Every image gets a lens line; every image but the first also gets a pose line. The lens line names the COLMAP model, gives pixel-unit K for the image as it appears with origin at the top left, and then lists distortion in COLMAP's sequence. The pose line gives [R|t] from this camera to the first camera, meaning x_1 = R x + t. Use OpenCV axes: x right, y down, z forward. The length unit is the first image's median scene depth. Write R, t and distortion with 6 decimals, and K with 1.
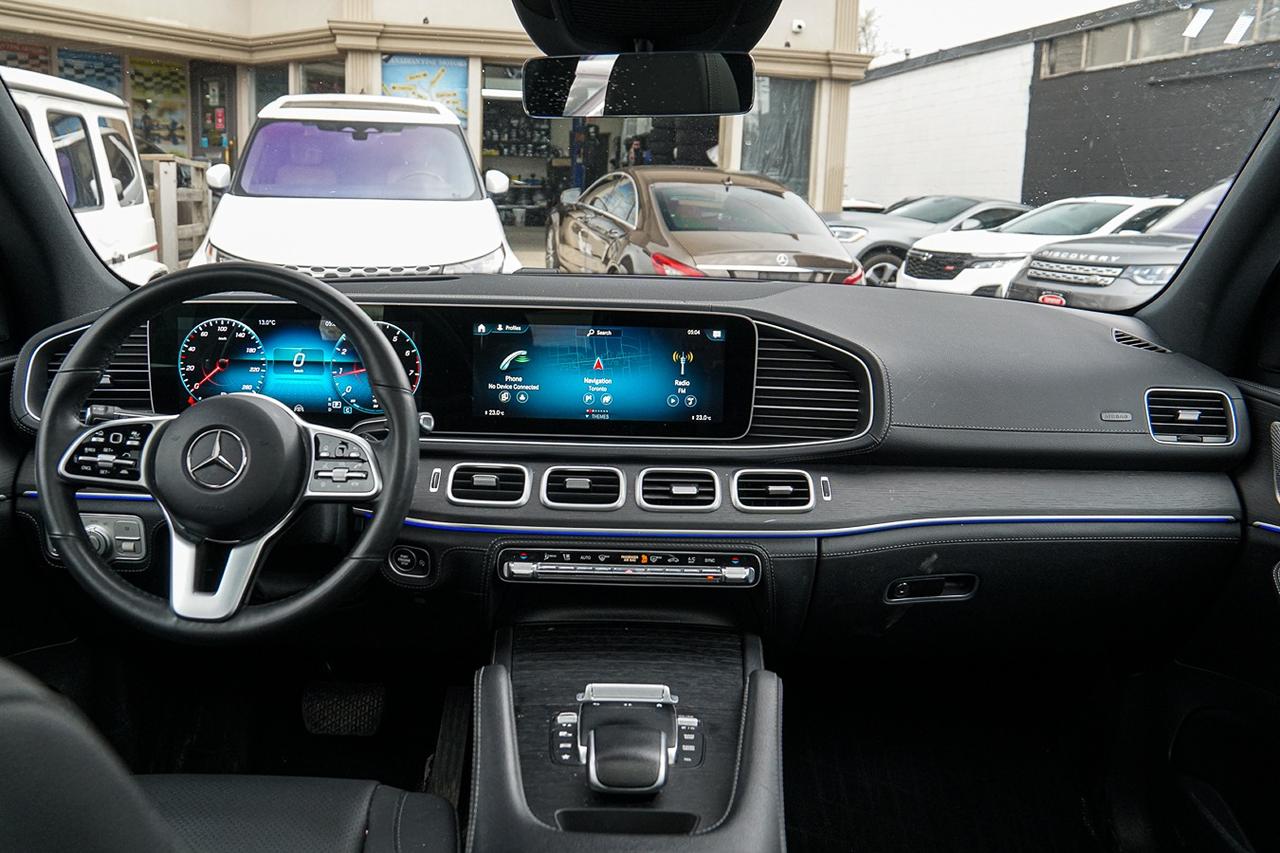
lens RADIAL K [[1078.6, 0, 637.1], [0, 1078.6, 433.2], [0, 0, 1]] dist [-0.140746, 0.114152]
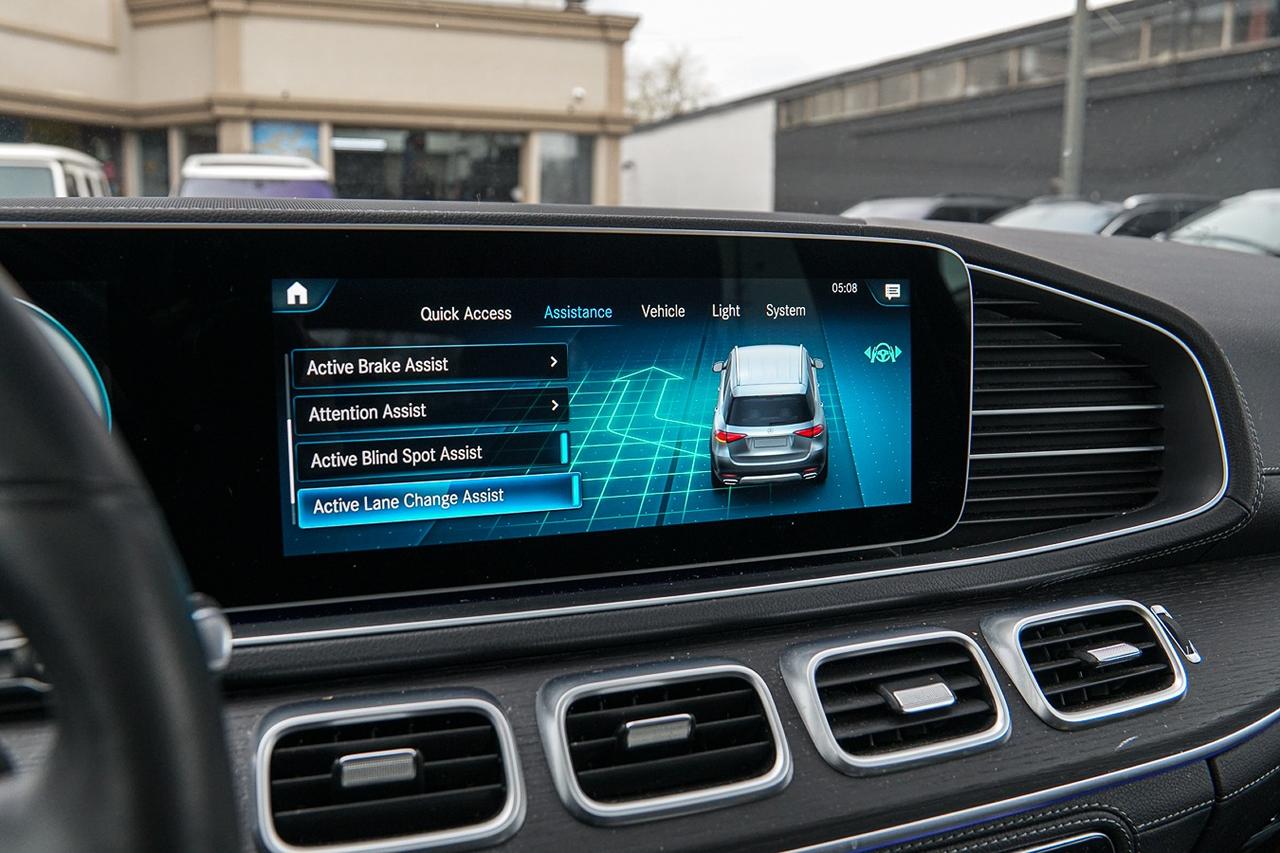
lens RADIAL K [[1078.6, 0, 631.8], [0, 1078.6, 425.1], [0, 0, 1]] dist [-0.140746, 0.114152]
pose [[0.937397, -0.071652, 0.340812, -0.169342], [0.084058, 0.996223, -0.021753, -0.042053], [-0.337966, 0.049039, 0.939880, 0.678400]]
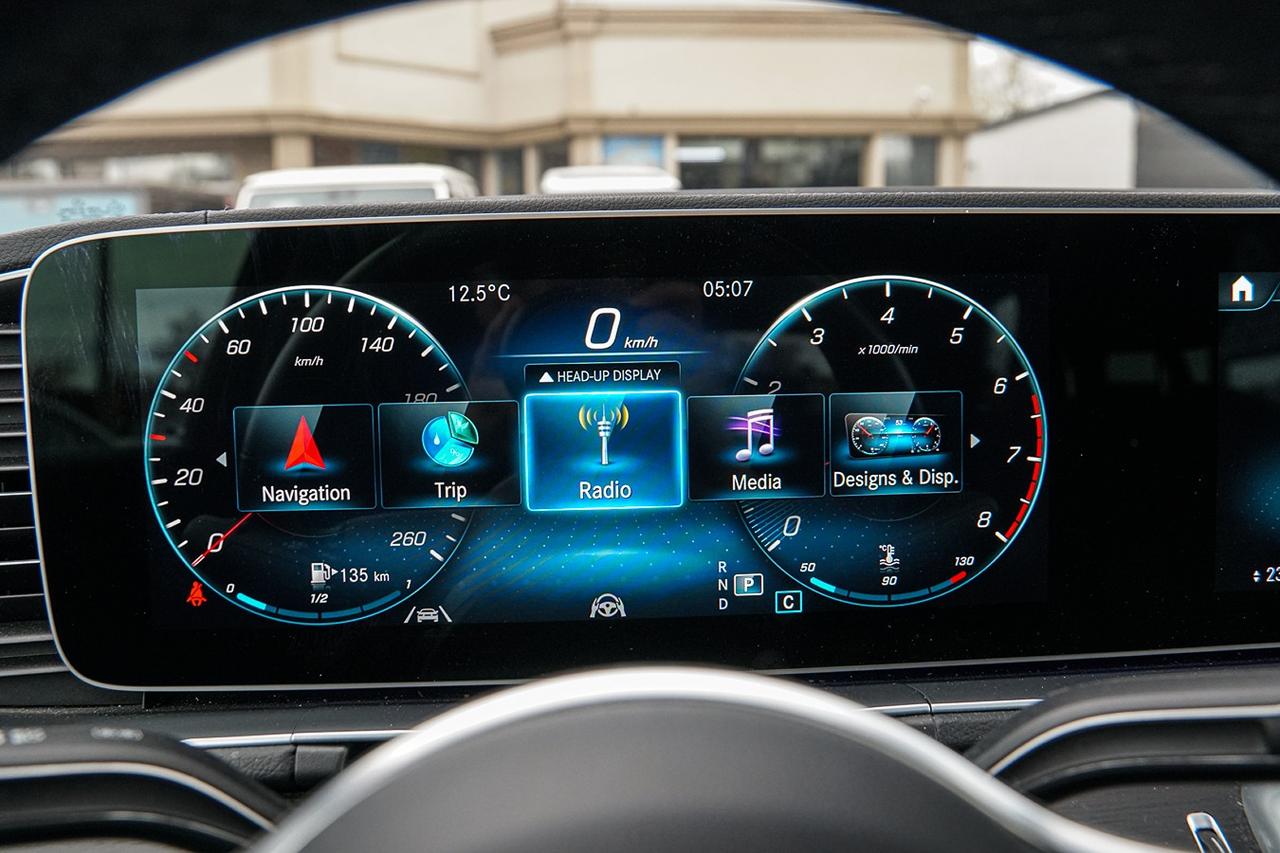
lens RADIAL K [[1078.6, 0, 638.5], [0, 1078.6, 423.7], [0, 0, 1]] dist [-0.140746, 0.114152]
pose [[0.997385, -0.050401, 0.051787, -0.336702], [0.052973, 0.997366, -0.049550, -0.058350], [-0.049153, 0.052164, 0.997428, 0.757851]]
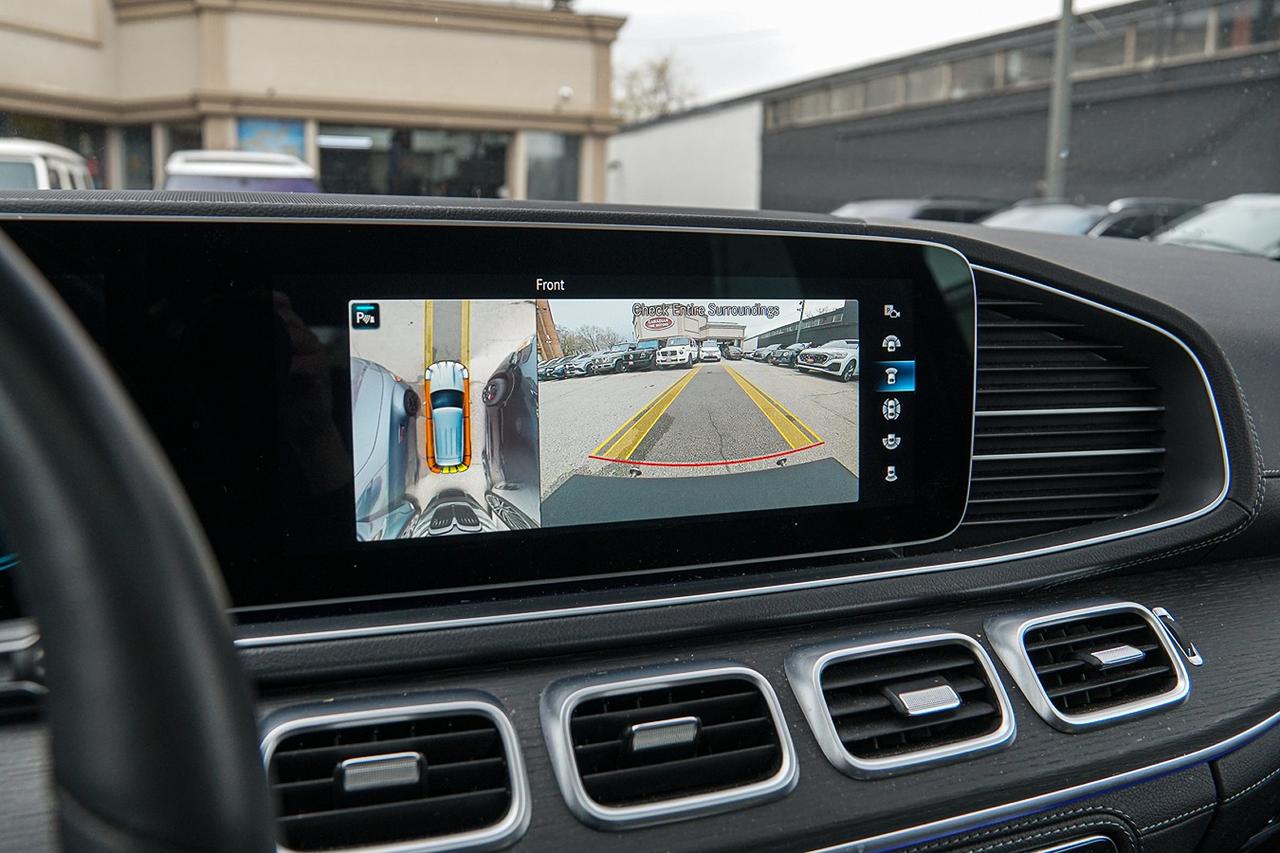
lens RADIAL K [[1078.6, 0, 633.0], [0, 1078.6, 426.3], [0, 0, 1]] dist [-0.140746, 0.114152]
pose [[0.932415, -0.067477, 0.355034, -0.174311], [0.079596, 0.996634, -0.019622, -0.042356], [-0.352515, 0.046555, 0.934647, 0.684675]]
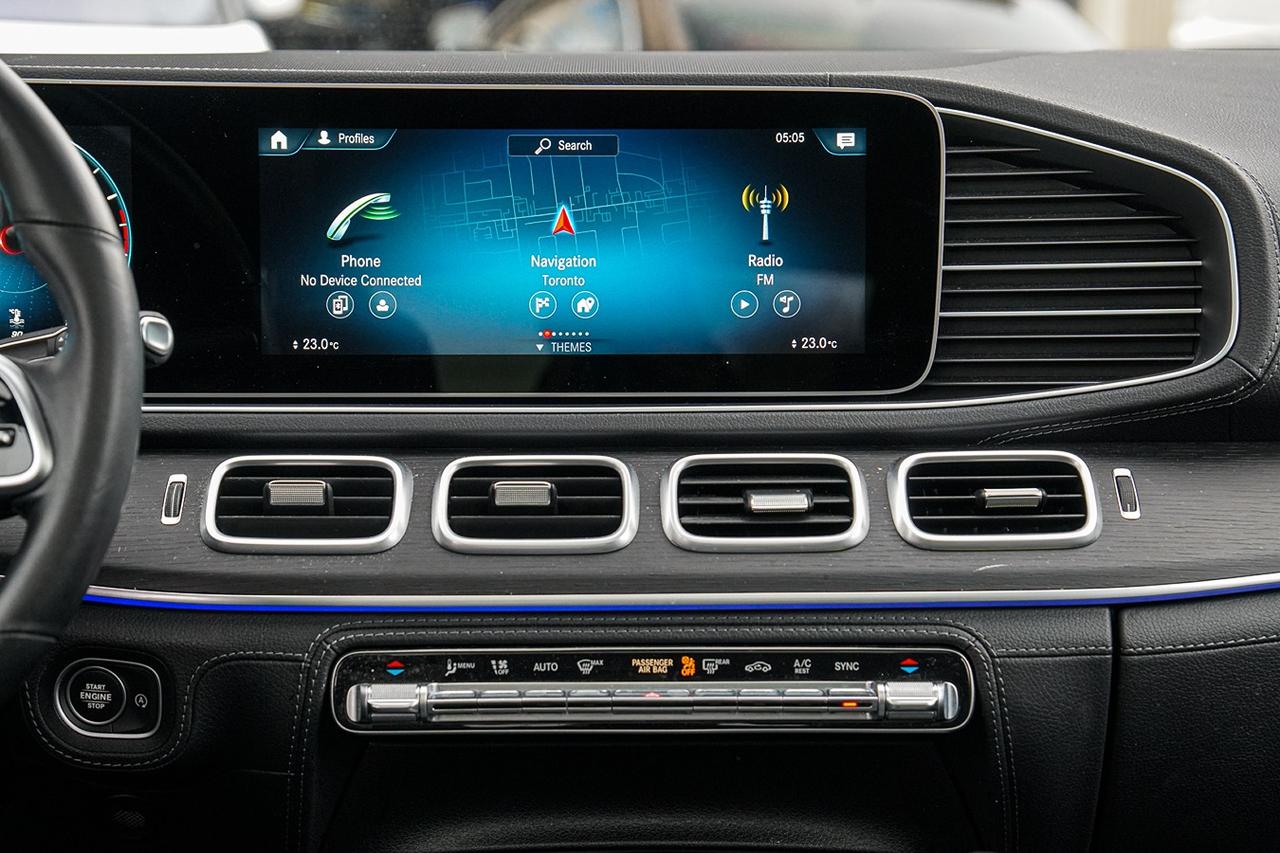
lens RADIAL K [[2825.9, 0, 629.6], [0, 2825.9, 429.0], [0, 0, 1]] dist [0.436995, 0.000000]
pose [[0.999591, -0.028256, -0.004362, -0.008147], [0.027759, 0.995686, -0.088536, 0.119185], [0.006845, 0.088379, 0.996063, -0.091526]]
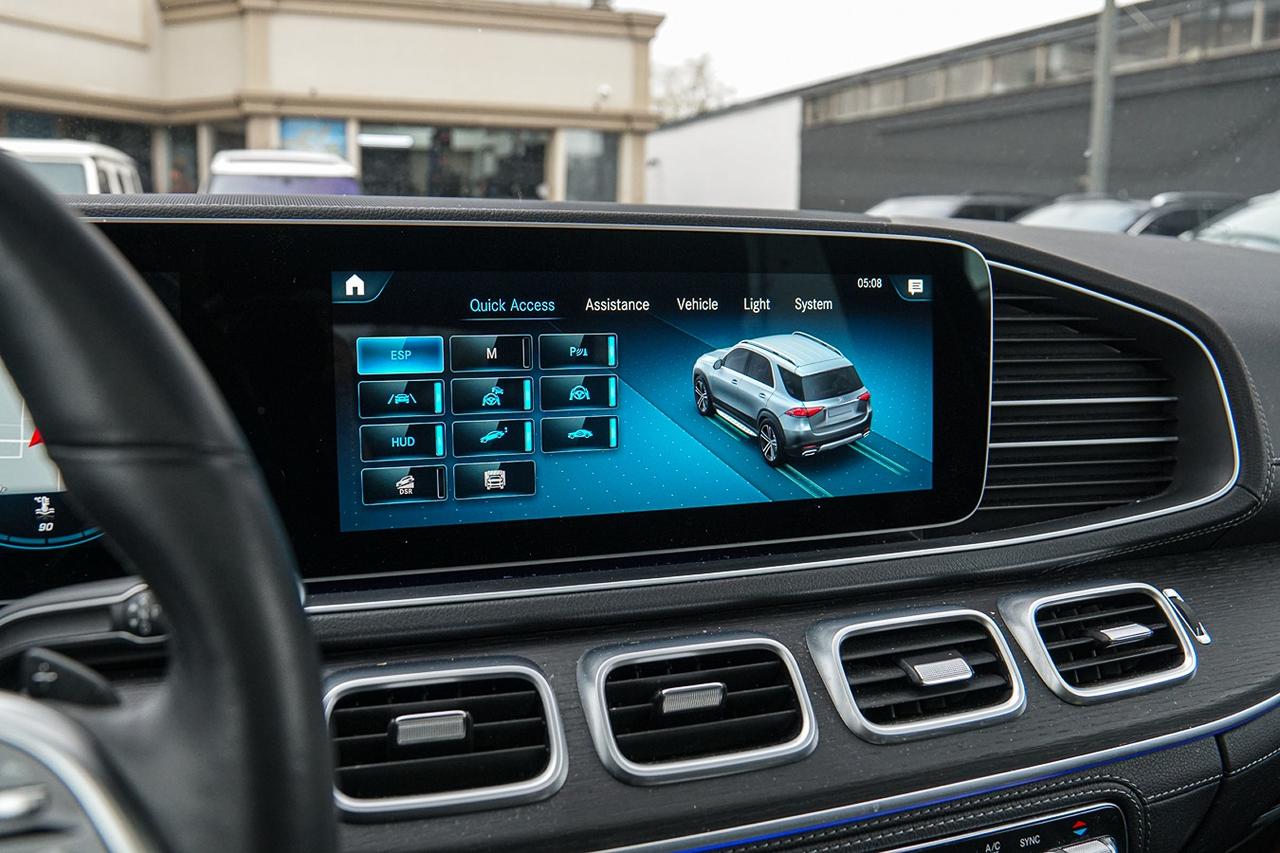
lens RADIAL K [[1078.6, 0, 633.2], [0, 1078.6, 418.4], [0, 0, 1]] dist [-0.140746, 0.114152]
pose [[0.944678, -0.064896, 0.321515, -0.181314], [0.077557, 0.996630, -0.026715, -0.037972], [-0.318698, 0.050173, 0.946527, 0.659201]]
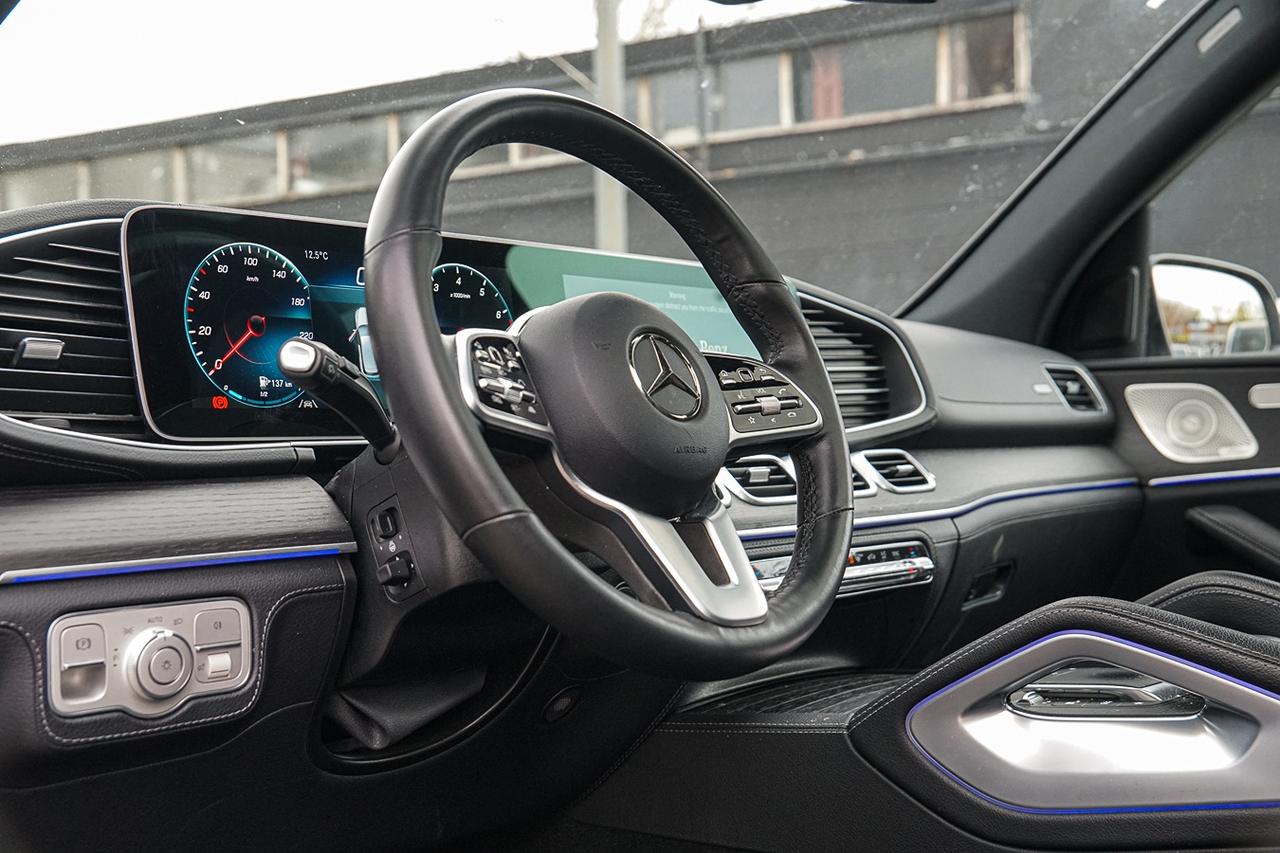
lens RADIAL K [[1626.9, 0, 636.9], [0, 1626.9, 429.3], [0, 0, 1]] dist [0.096121, 0.000000]
pose [[0.643689, -0.033639, 0.764547, -0.950780], [0.214347, 0.966971, -0.137918, 0.151330], [-0.734656, 0.252655, 0.629640, 0.351884]]
